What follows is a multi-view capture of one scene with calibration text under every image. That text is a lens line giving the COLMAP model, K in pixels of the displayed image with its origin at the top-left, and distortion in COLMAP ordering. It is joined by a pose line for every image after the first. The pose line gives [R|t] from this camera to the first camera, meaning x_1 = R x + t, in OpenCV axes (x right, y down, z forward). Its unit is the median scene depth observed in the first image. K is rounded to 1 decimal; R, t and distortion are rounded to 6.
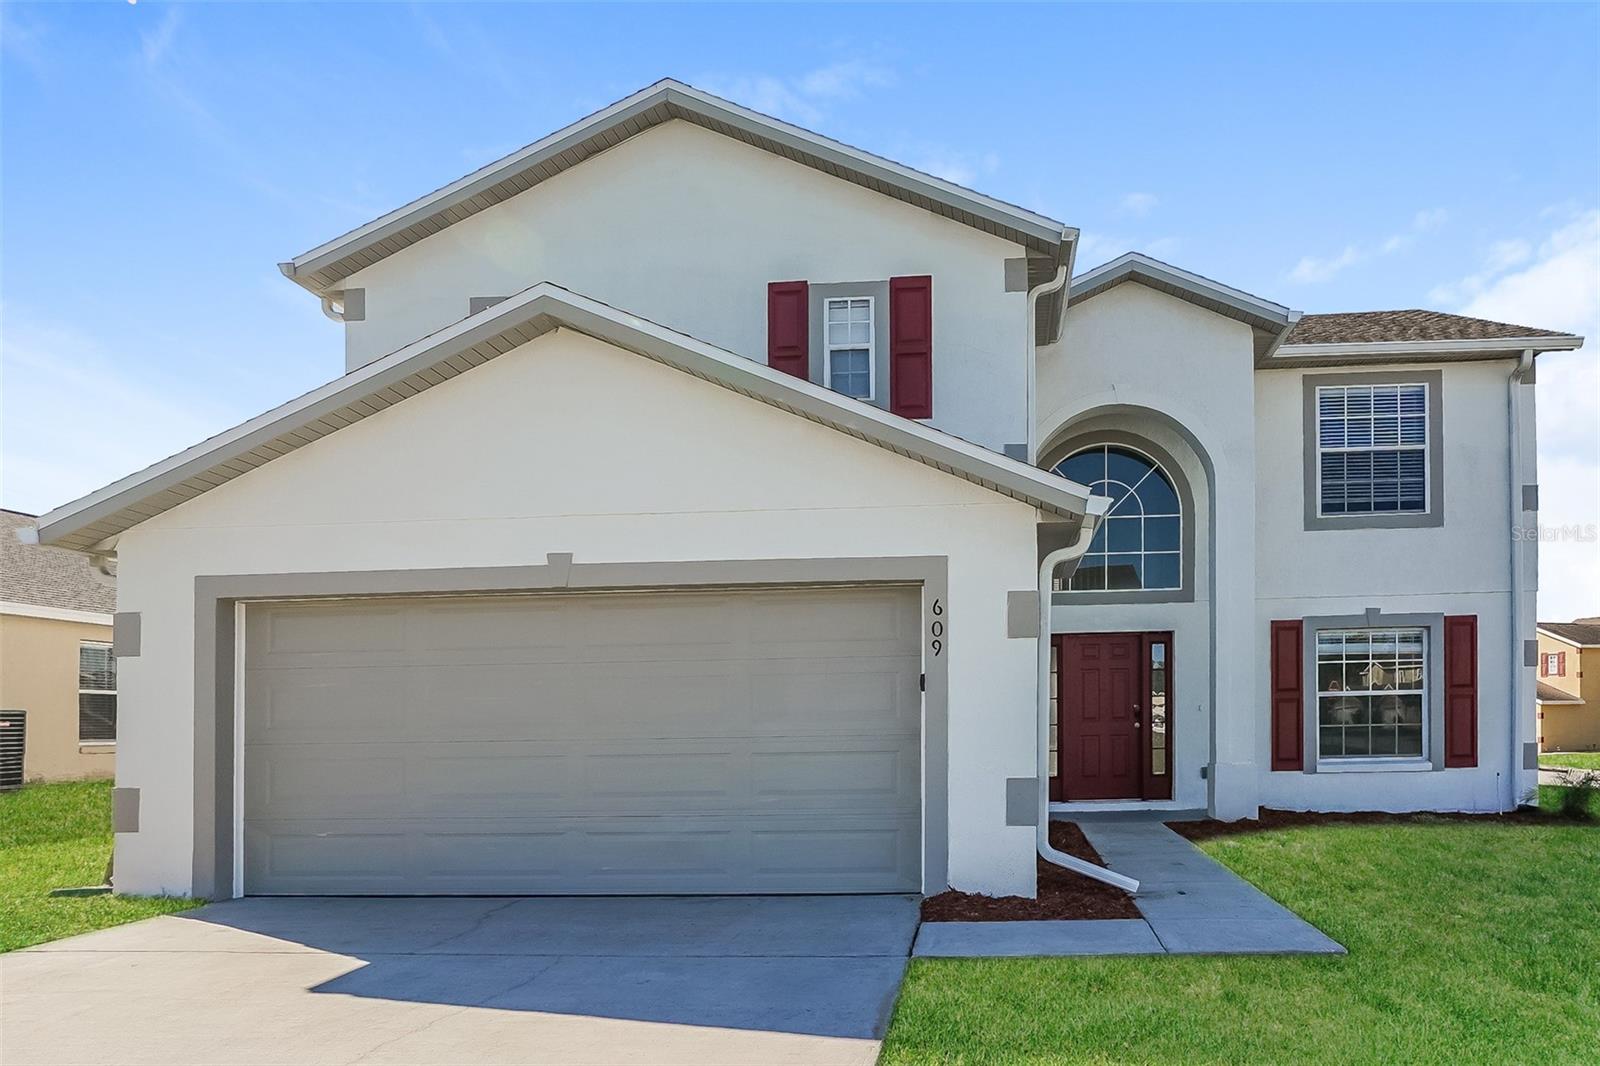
lens RADIAL K [[913.9, 0, 800.3], [0, 913.9, 476.1], [0, 0, 1]] dist [-0.007202, -0.001453]
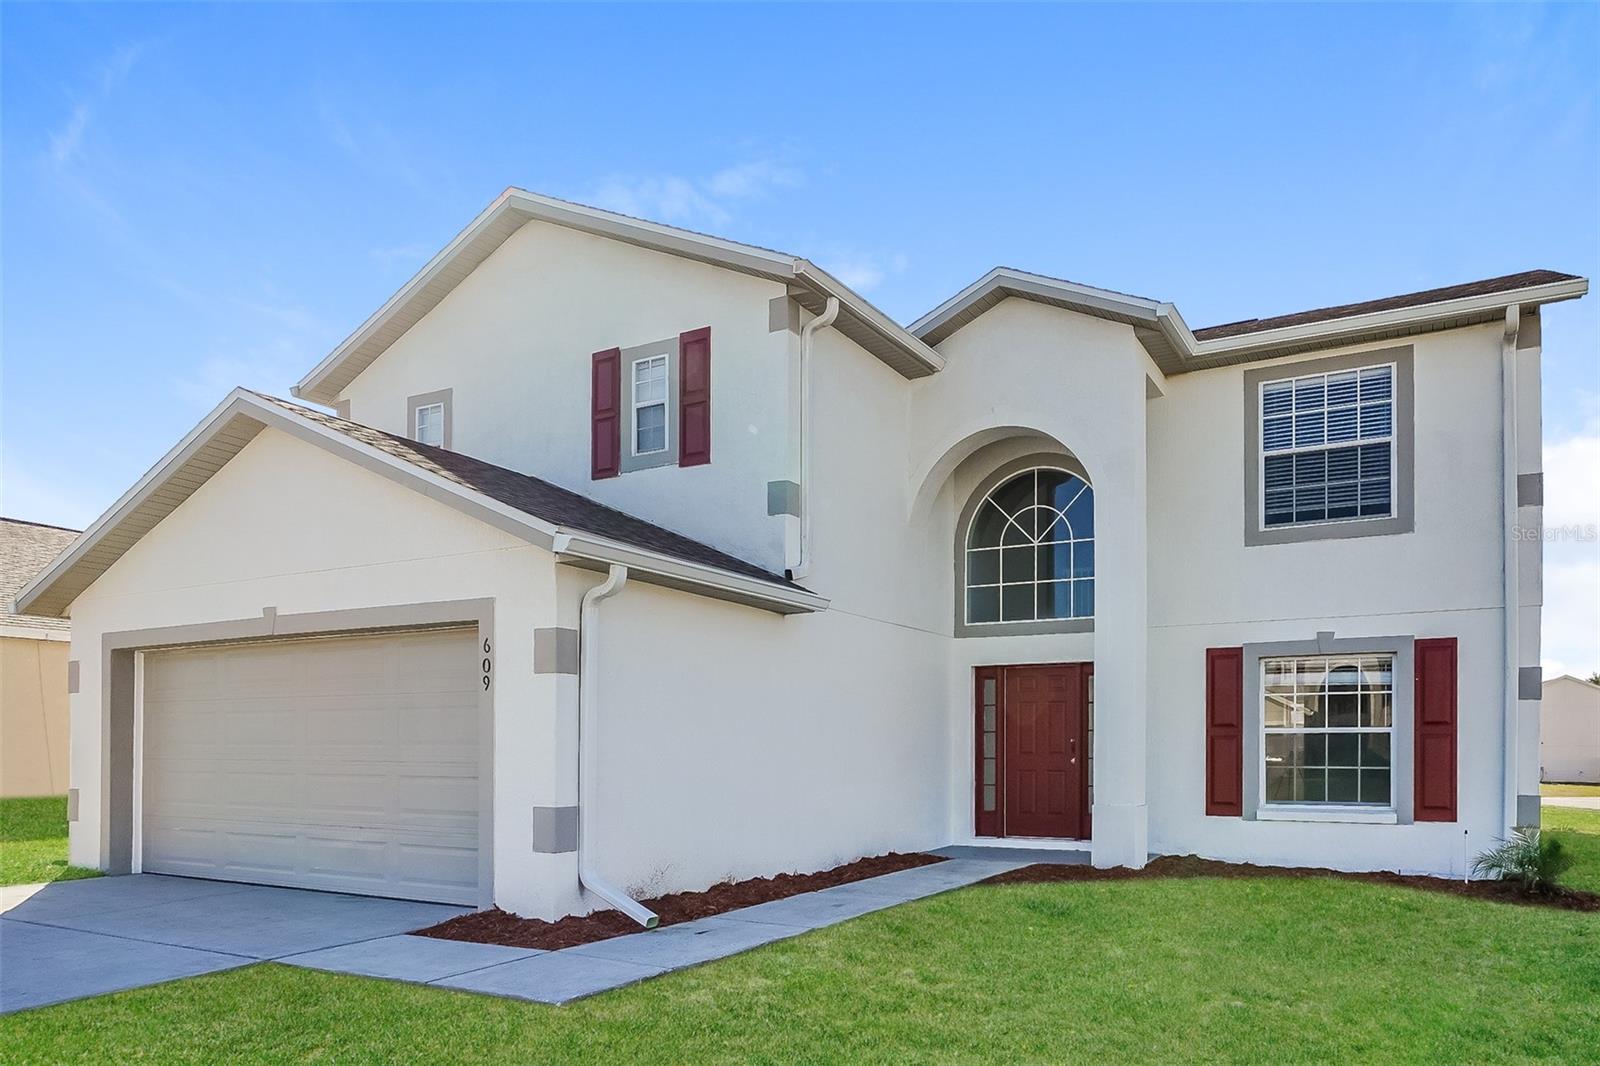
lens RADIAL K [[835.5, 0, 800.0], [0, 835.5, 533.0], [0, 0, 1]] dist [-0.003940, -0.000565]
pose [[0.944923, -0.063610, -0.321053, 0.424169], [0.067053, 0.997749, -0.000333, 0.018776], [0.320351, -0.021213, 0.947061, 0.097135]]
